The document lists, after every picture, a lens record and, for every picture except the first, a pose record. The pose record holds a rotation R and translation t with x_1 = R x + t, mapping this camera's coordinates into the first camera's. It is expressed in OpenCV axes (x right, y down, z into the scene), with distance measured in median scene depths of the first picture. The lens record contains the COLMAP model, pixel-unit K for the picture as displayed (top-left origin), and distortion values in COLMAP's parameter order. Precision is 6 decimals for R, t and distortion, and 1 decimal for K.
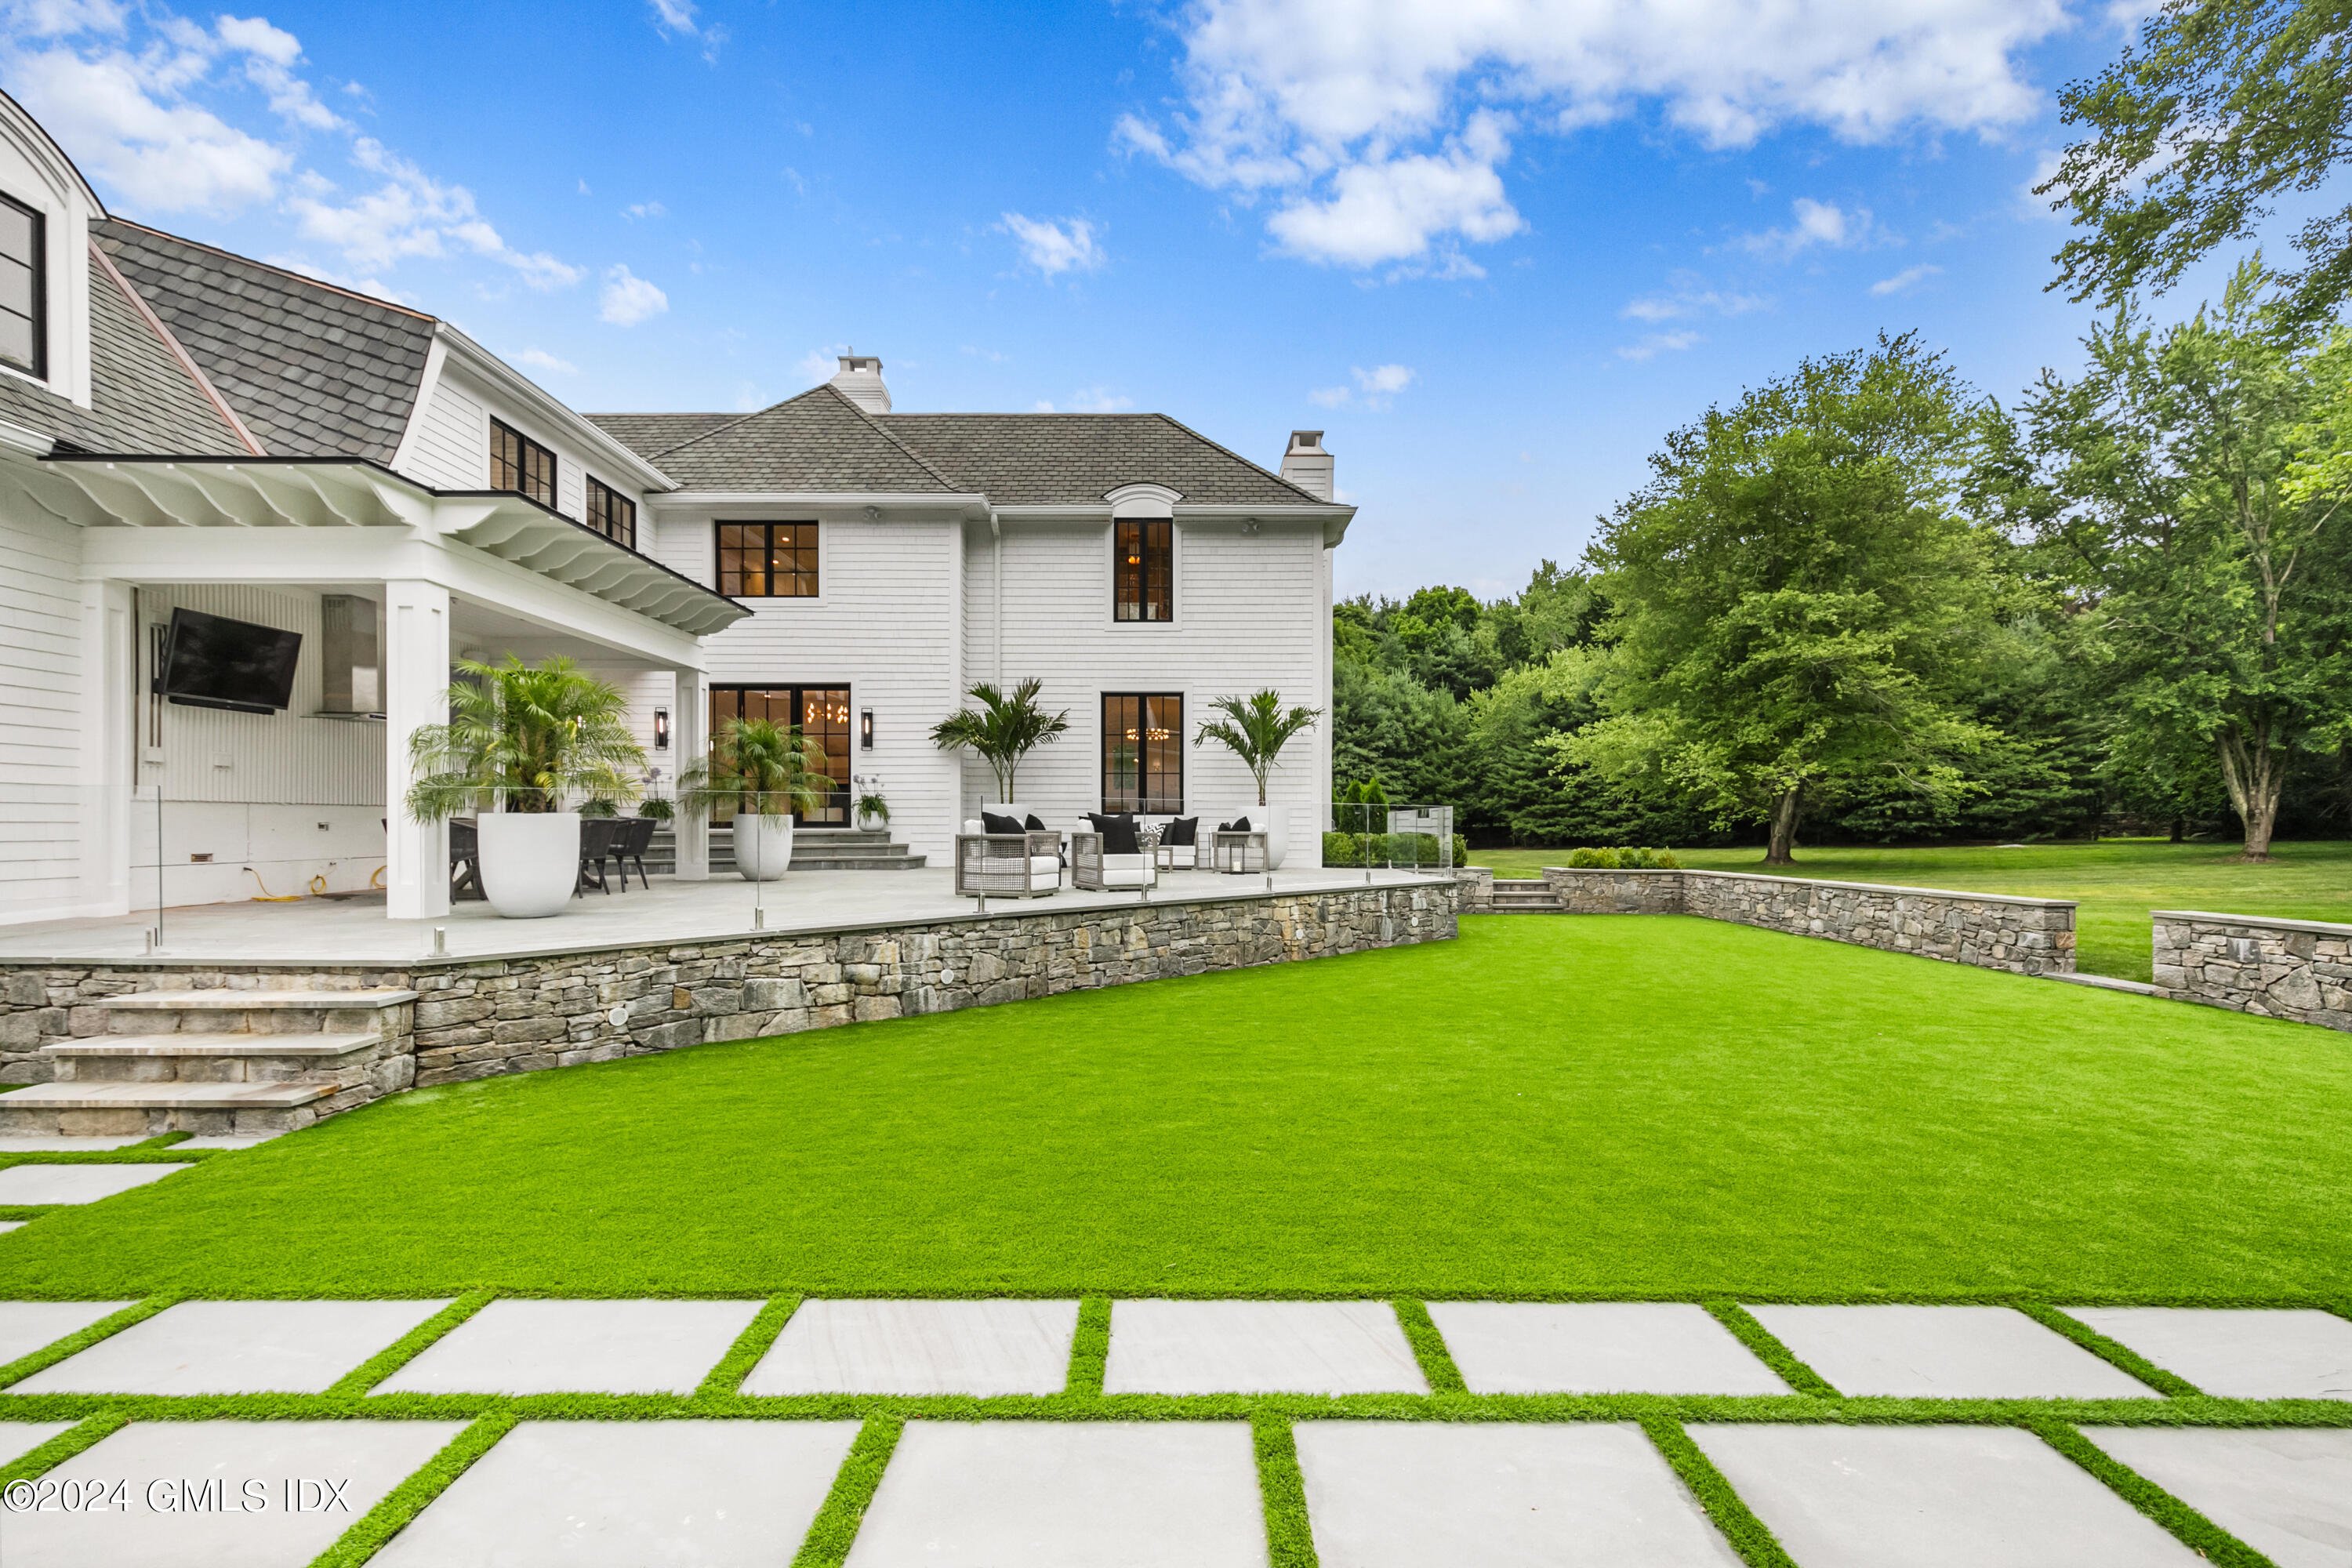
lens RADIAL K [[1055.9, 0, 1175.3], [0, 1055.9, 823.3], [0, 0, 1]] dist [0.003646, 0.000612]
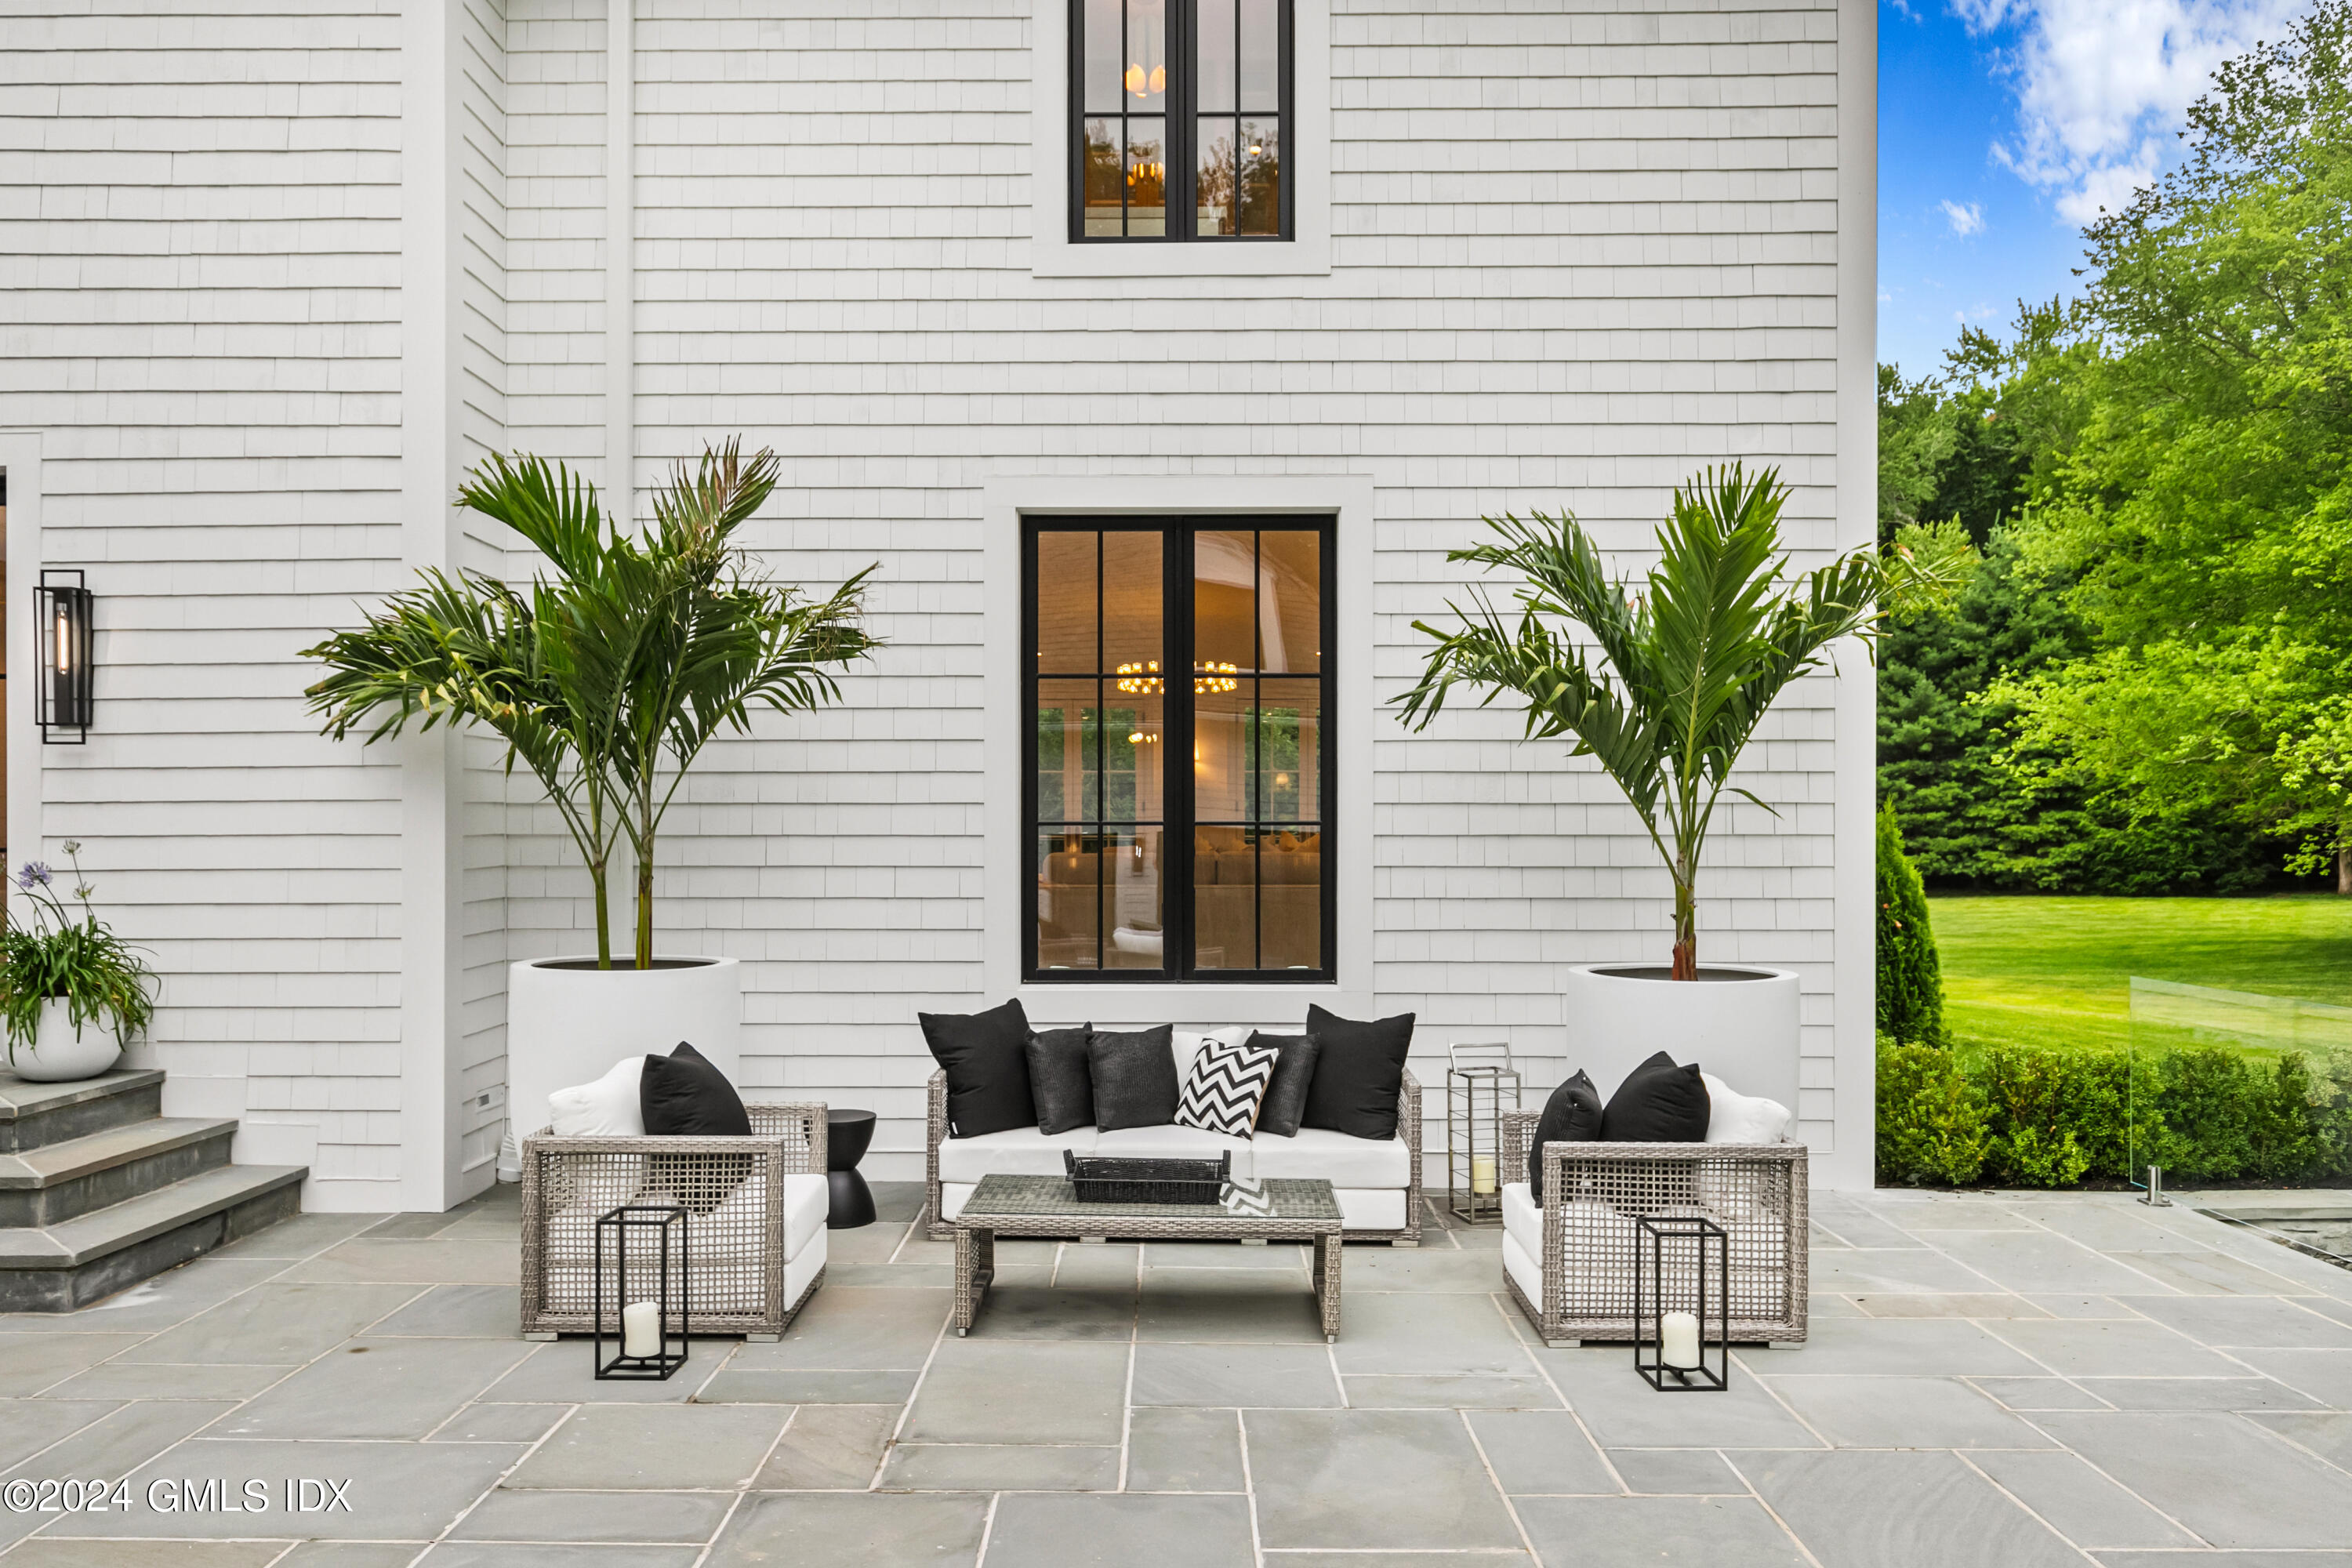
lens RADIAL K [[1674.1, 0, 1170.6], [0, 1674.1, 827.6], [0, 0, 1]] dist [-0.003049, 0.003299]
pose [[0.999930, -0.001588, -0.011724, -0.028616], [0.001603, 0.999998, 0.001311, -0.047364], [0.011722, -0.001330, 0.999930, 0.591275]]
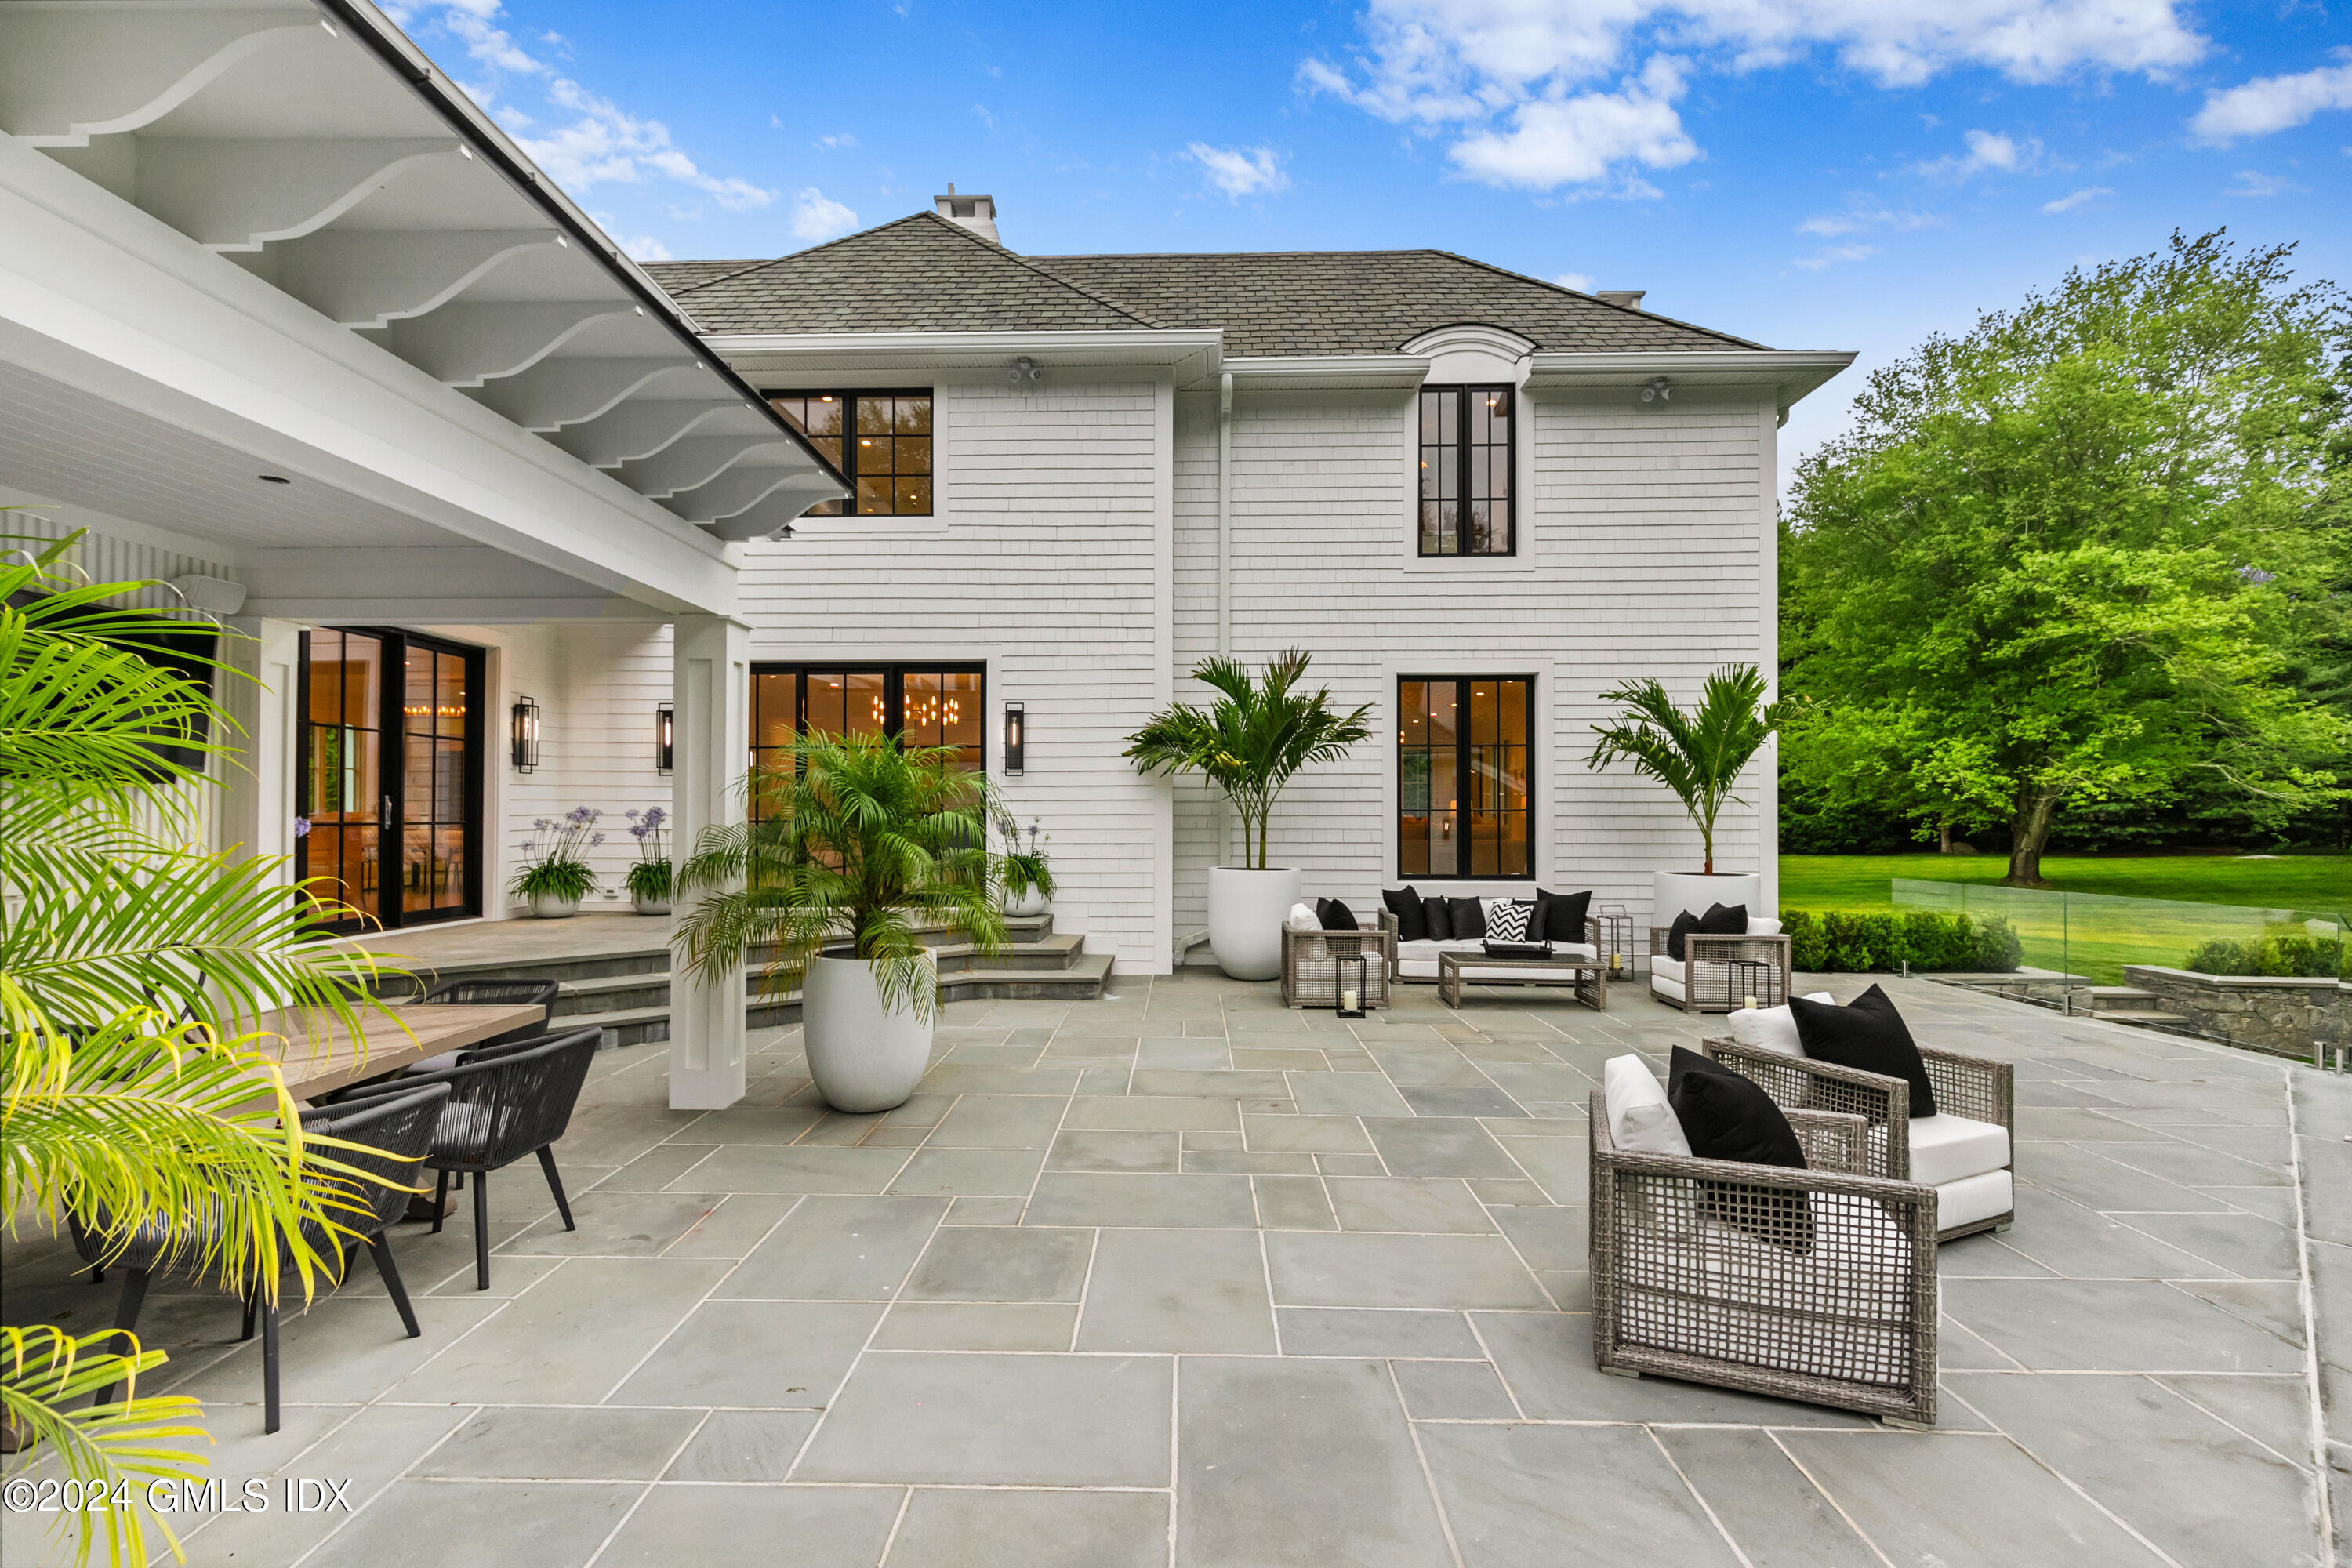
lens RADIAL K [[1041.2, 0, 1170.3], [0, 1041.2, 799.7], [0, 0, 1]] dist [0.004248, 0.000289]
pose [[0.999499, -0.000152, -0.031653, -0.180776], [-0.000198, 0.999939, -0.011063, -0.047246], [0.031653, 0.011064, 0.999438, 0.411128]]
